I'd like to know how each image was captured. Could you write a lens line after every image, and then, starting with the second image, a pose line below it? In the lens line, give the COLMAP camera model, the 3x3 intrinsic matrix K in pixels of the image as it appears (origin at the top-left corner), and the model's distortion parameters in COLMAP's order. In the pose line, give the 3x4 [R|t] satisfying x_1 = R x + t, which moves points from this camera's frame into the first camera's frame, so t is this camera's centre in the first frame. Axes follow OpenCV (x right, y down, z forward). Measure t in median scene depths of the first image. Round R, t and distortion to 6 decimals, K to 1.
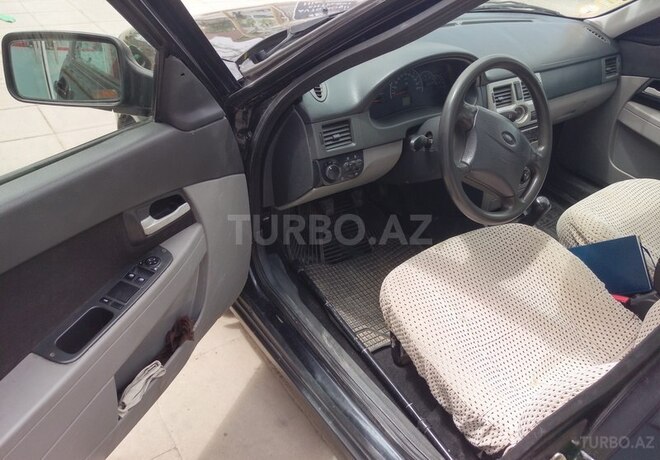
lens RADIAL K [[523.2, 0, 314.4], [0, 523.2, 229.3], [0, 0, 1]] dist [0.032898, -0.013425]
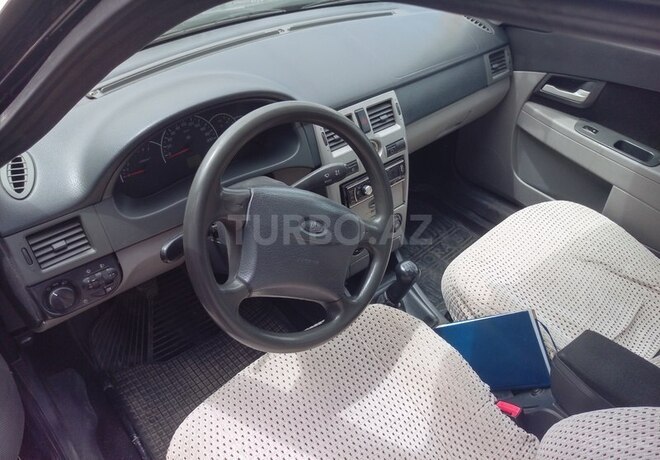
lens RADIAL K [[523.2, 0, 314.4], [0, 523.2, 229.3], [0, 0, 1]] dist [0.032898, -0.013425]
pose [[0.992407, -0.111069, 0.052839, 0.290248], [0.108000, 0.992471, 0.057774, -0.179359], [-0.058858, -0.051629, 0.996930, 0.294989]]
